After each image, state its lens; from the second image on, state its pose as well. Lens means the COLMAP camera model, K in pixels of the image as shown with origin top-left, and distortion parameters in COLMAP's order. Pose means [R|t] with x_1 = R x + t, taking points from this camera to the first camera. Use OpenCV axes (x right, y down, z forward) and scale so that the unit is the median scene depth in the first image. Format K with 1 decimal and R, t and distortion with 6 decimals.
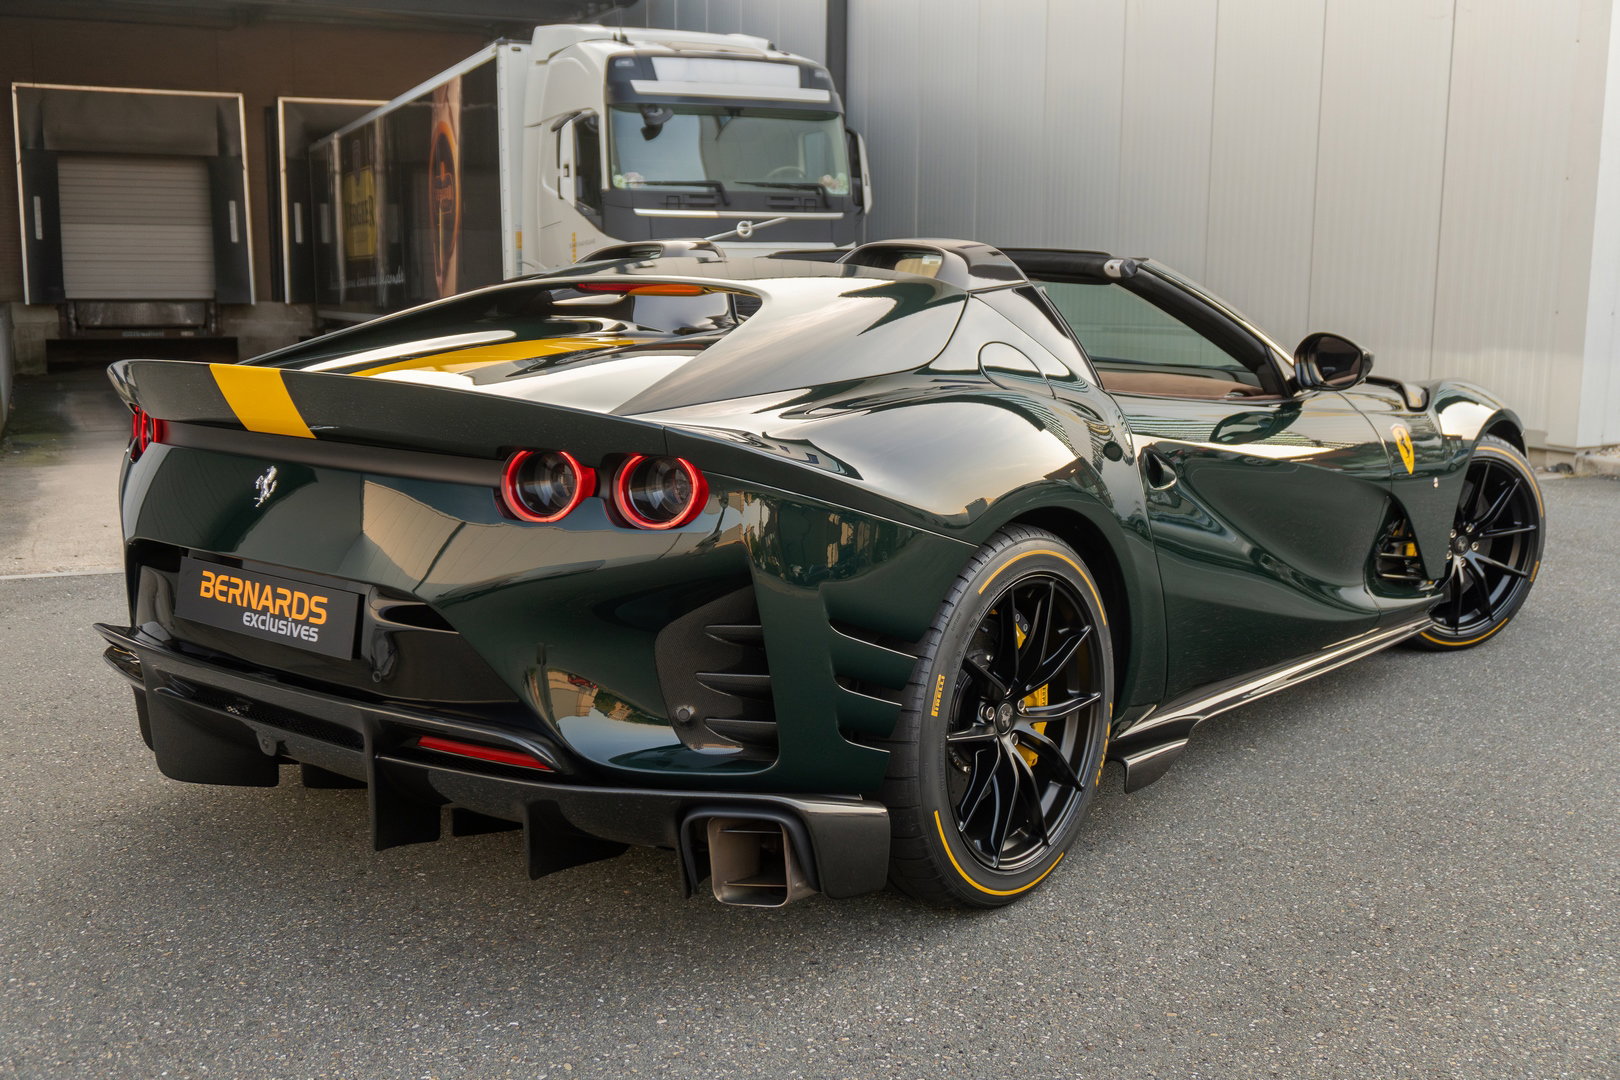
lens RADIAL K [[1688.9, 0, 827.6], [0, 1688.9, 549.2], [0, 0, 1]] dist [0.001701, 0.000000]
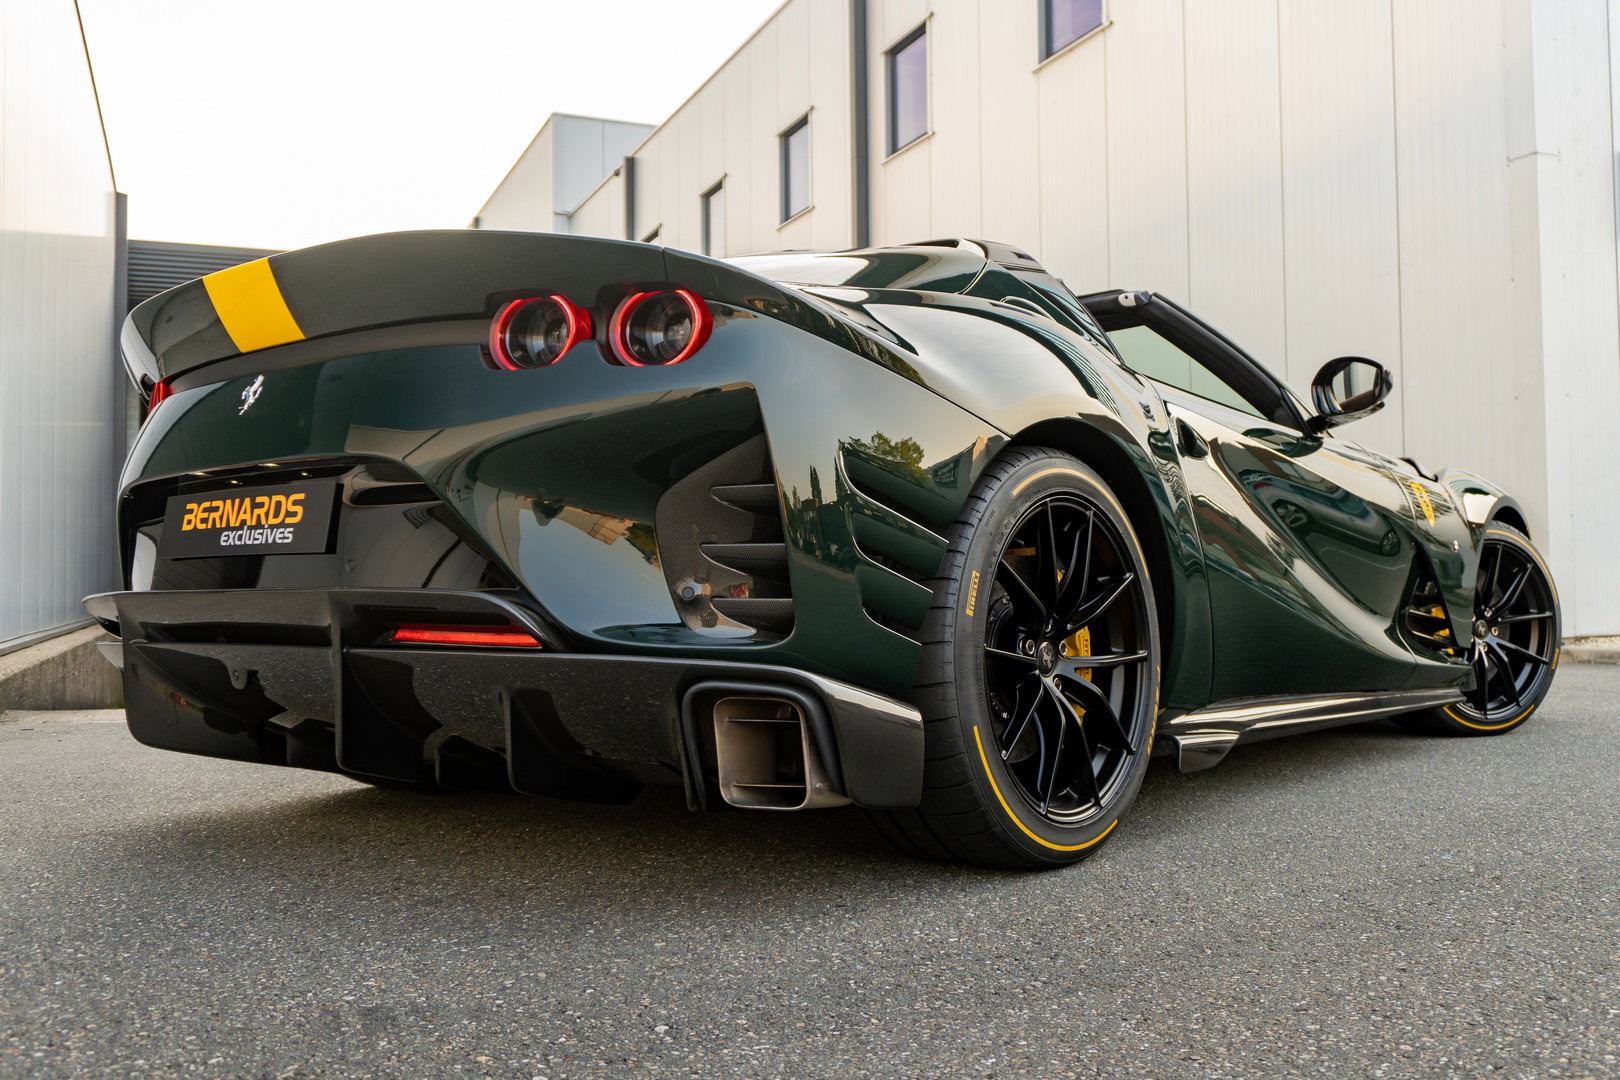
lens RADIAL K [[1455.5, 0, 826.5], [0, 1455.5, 544.8], [0, 0, 1]] dist [-0.008396, -0.011764]
pose [[0.999539, -0.020834, -0.022064, 0.004966], [0.015896, 0.978822, -0.204096, 0.215120], [0.025849, 0.203651, 0.978702, 0.229291]]
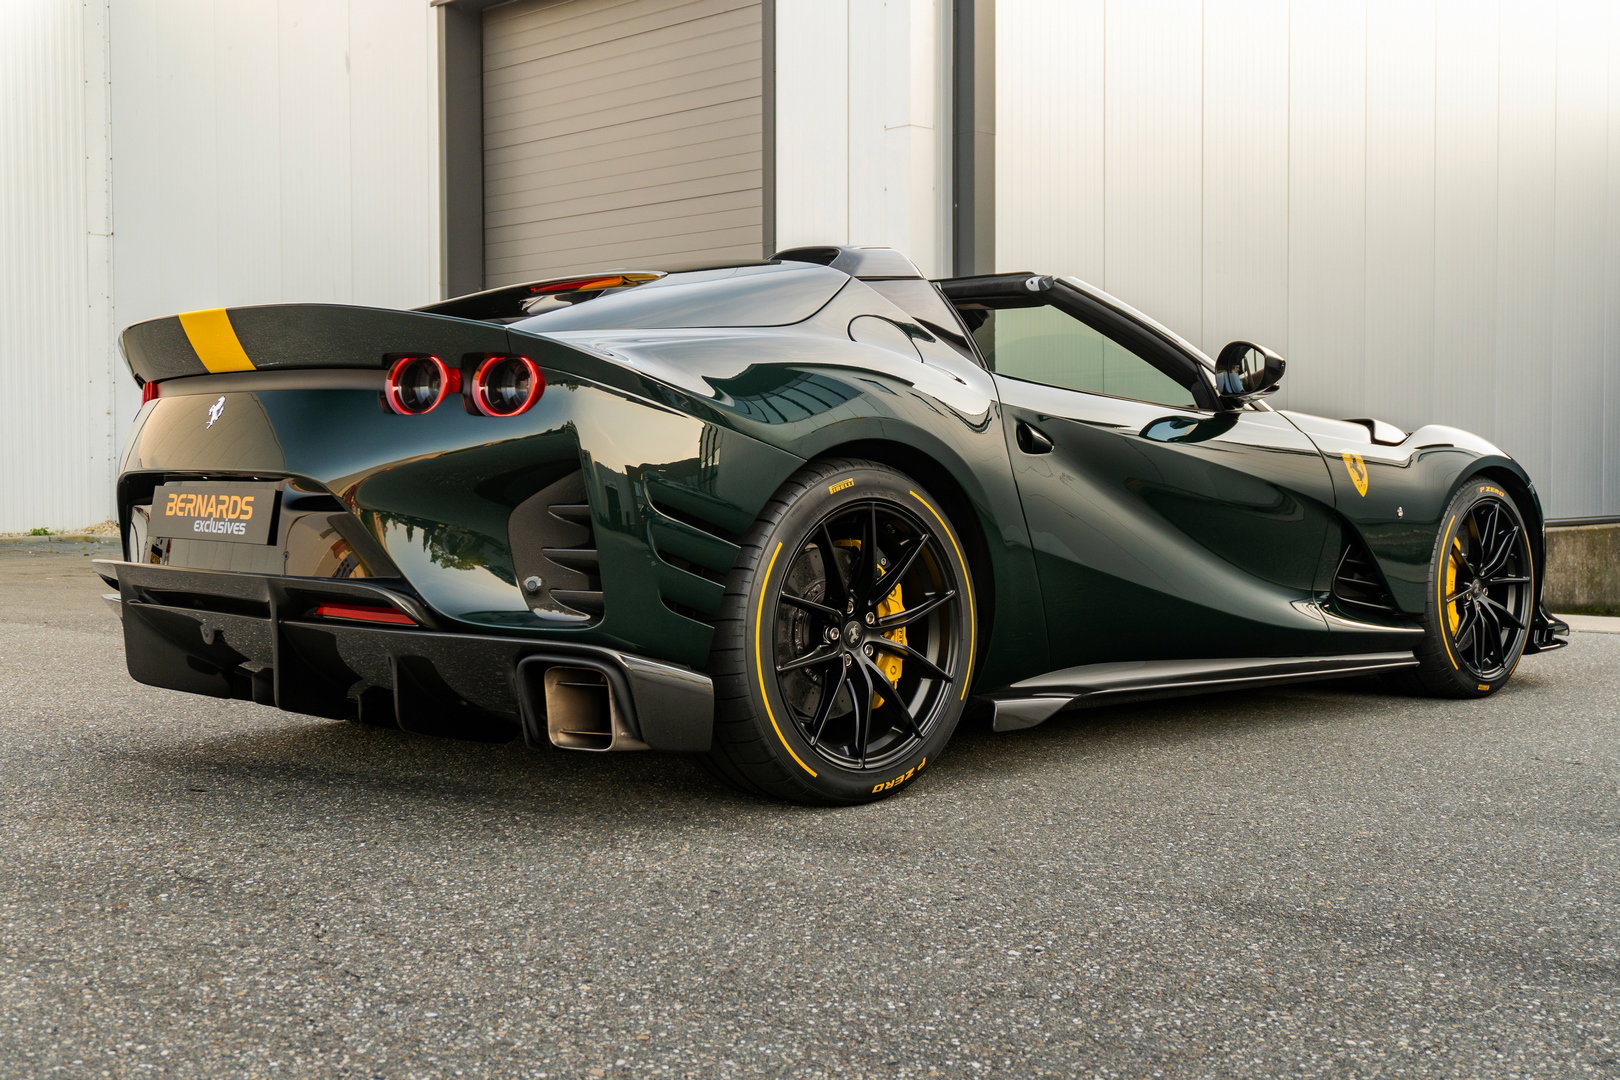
lens RADIAL K [[1865.1, 0, 822.8], [0, 1865.1, 555.5], [0, 0, 1]] dist [0.015430, 0.000000]
pose [[0.992043, 0.003732, -0.125843, 0.257740], [-0.019921, 0.991621, -0.127634, 0.221947], [0.124312, 0.129125, 0.983805, -0.230477]]
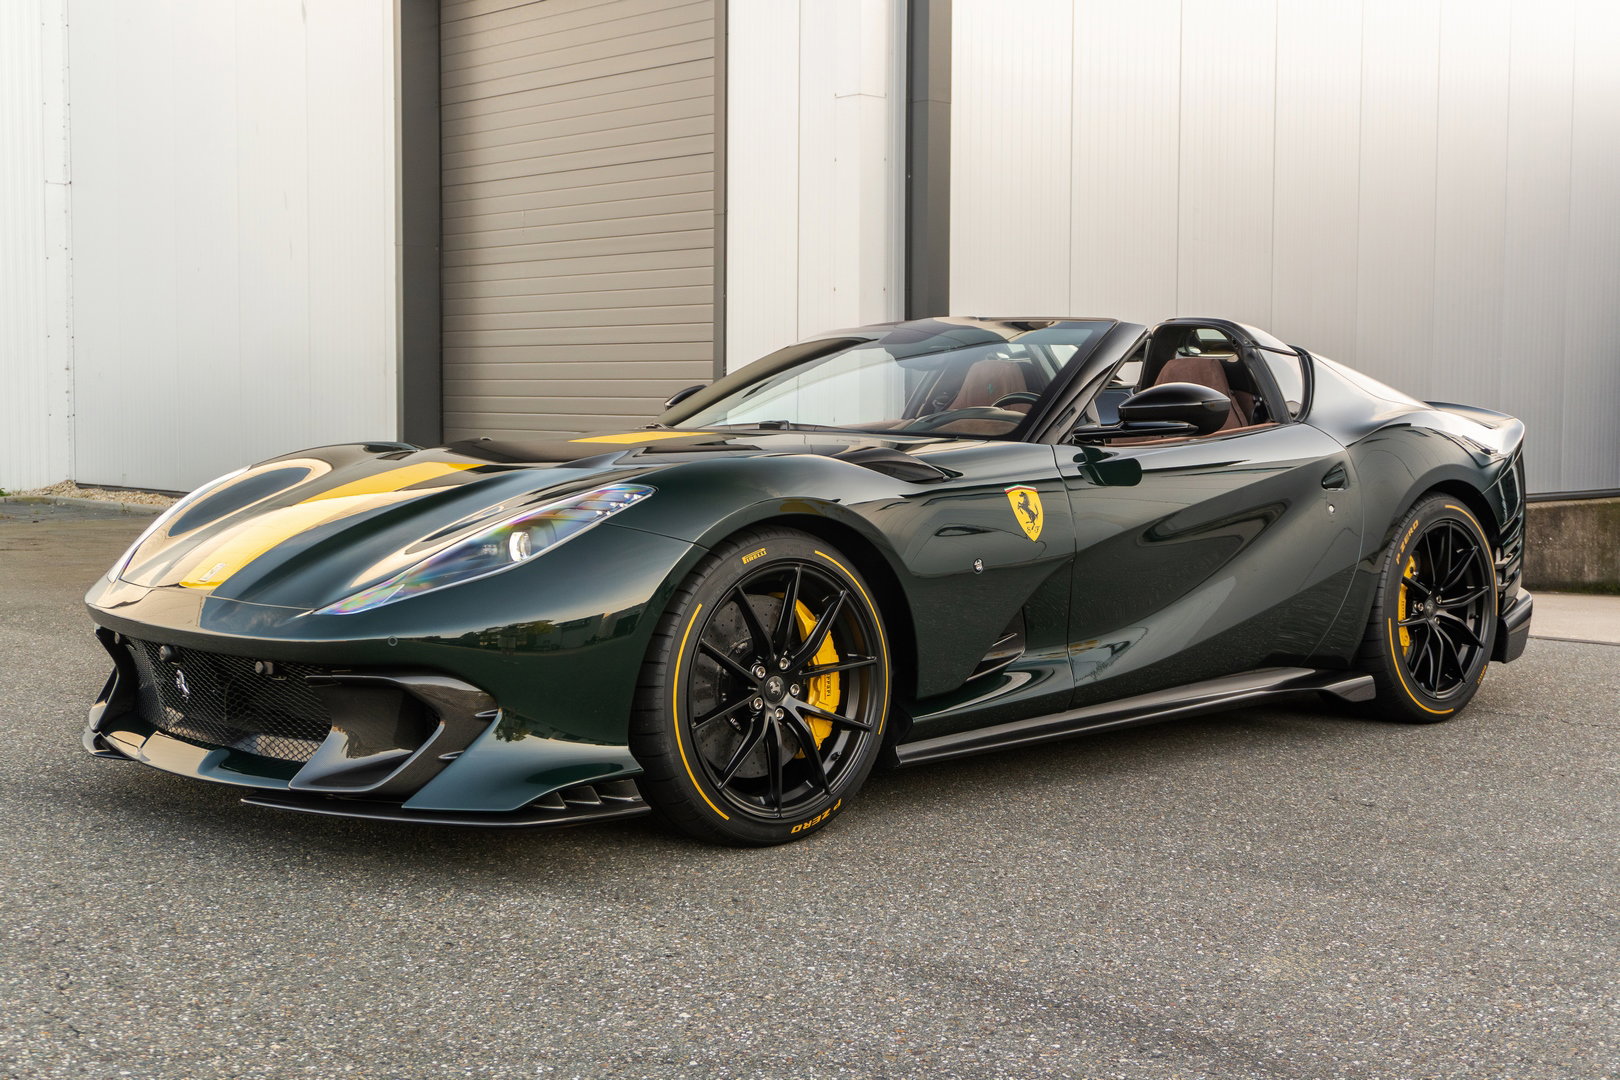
lens RADIAL K [[1979.6, 0, 814.5], [0, 1979.6, 565.5], [0, 0, 1]] dist [0.000213, 0.000000]
pose [[0.989170, 0.016590, -0.145834, 0.455350], [-0.030550, 0.995102, -0.094019, 0.154499], [0.143560, 0.097456, 0.984831, -0.349062]]
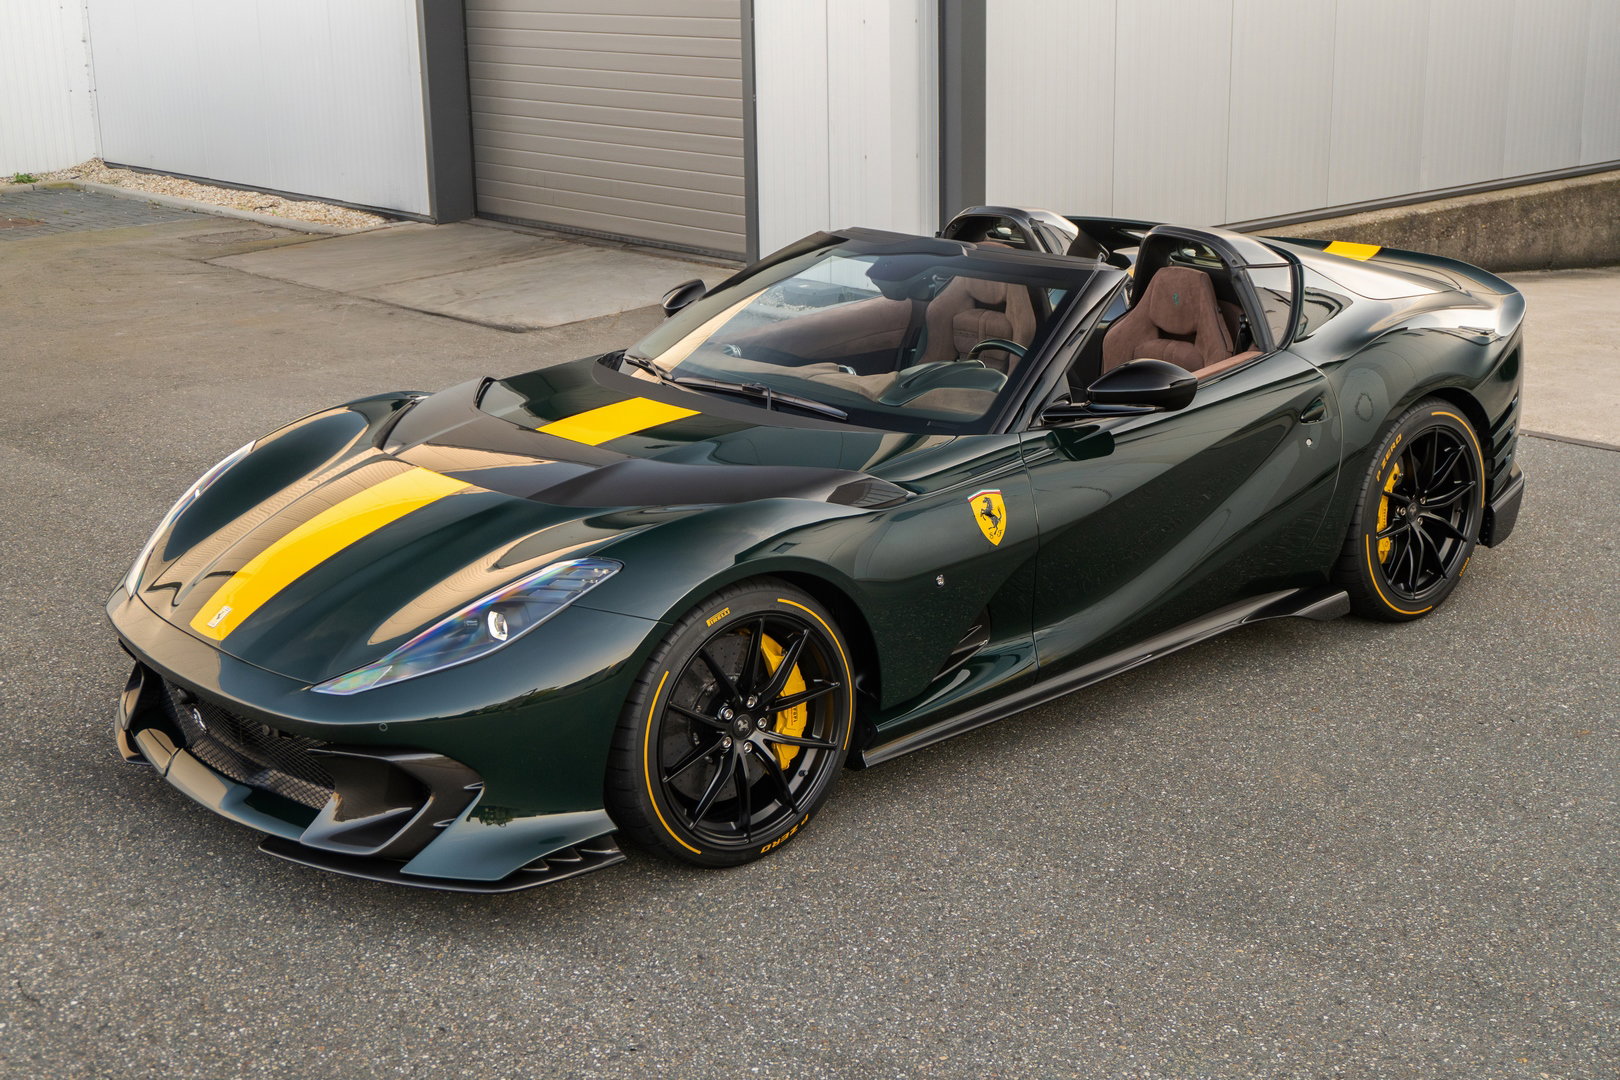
lens RADIAL K [[2054.5, 0, 819.3], [0, 2054.5, 559.7], [0, 0, 1]] dist [0.013558, 0.000000]
pose [[0.983690, 0.037669, -0.175882, 0.557943], [-0.017518, 0.993240, 0.114748, -0.212093], [0.179016, -0.109796, 0.977701, -0.480766]]
